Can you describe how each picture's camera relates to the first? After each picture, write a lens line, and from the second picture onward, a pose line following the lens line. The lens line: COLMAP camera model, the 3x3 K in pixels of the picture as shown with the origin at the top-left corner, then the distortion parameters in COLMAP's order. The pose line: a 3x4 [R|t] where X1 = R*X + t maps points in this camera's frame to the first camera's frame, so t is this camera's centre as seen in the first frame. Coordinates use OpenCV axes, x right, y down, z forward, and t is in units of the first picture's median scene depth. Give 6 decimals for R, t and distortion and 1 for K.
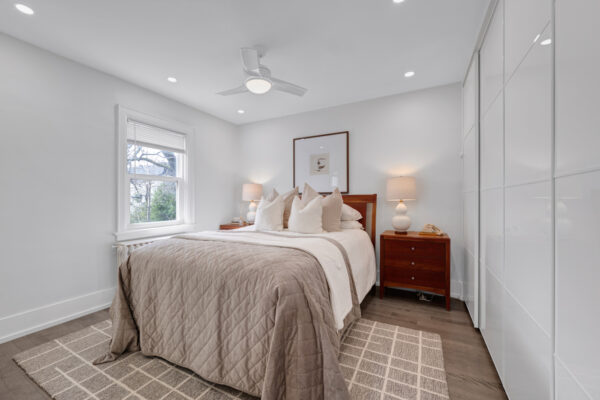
lens RADIAL K [[247.7, 0, 291.3], [0, 247.7, 201.9], [0, 0, 1]] dist [-0.010082, -0.000779]
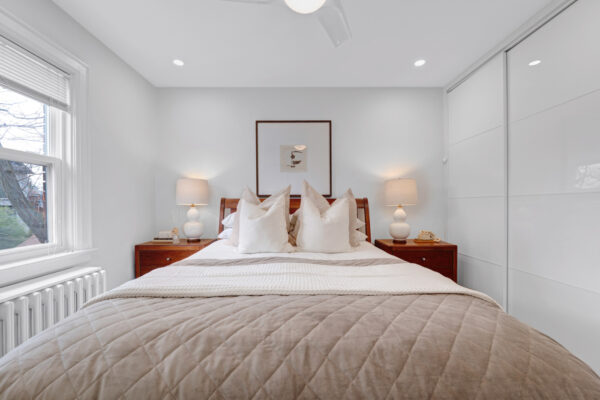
lens RADIAL K [[247.7, 0, 298.2], [0, 247.7, 208.3], [0, 0, 1]] dist [-0.010082, -0.000779]
pose [[0.876472, -0.001627, 0.481450, -0.262569], [-0.002146, 0.999971, 0.007286, -0.001688], [-0.481448, -0.007419, 0.876443, 0.332729]]
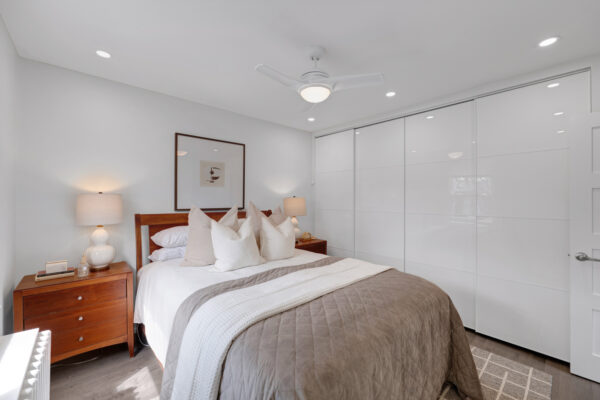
lens RADIAL K [[247.7, 0, 297.5], [0, 247.7, 200.4], [0, 0, 1]] dist [-0.010082, -0.000779]
pose [[0.325971, 0.000463, 0.945380, -0.607924], [-0.004804, 0.999988, 0.001167, -0.071095], [-0.945368, -0.004922, 0.325969, 0.493777]]
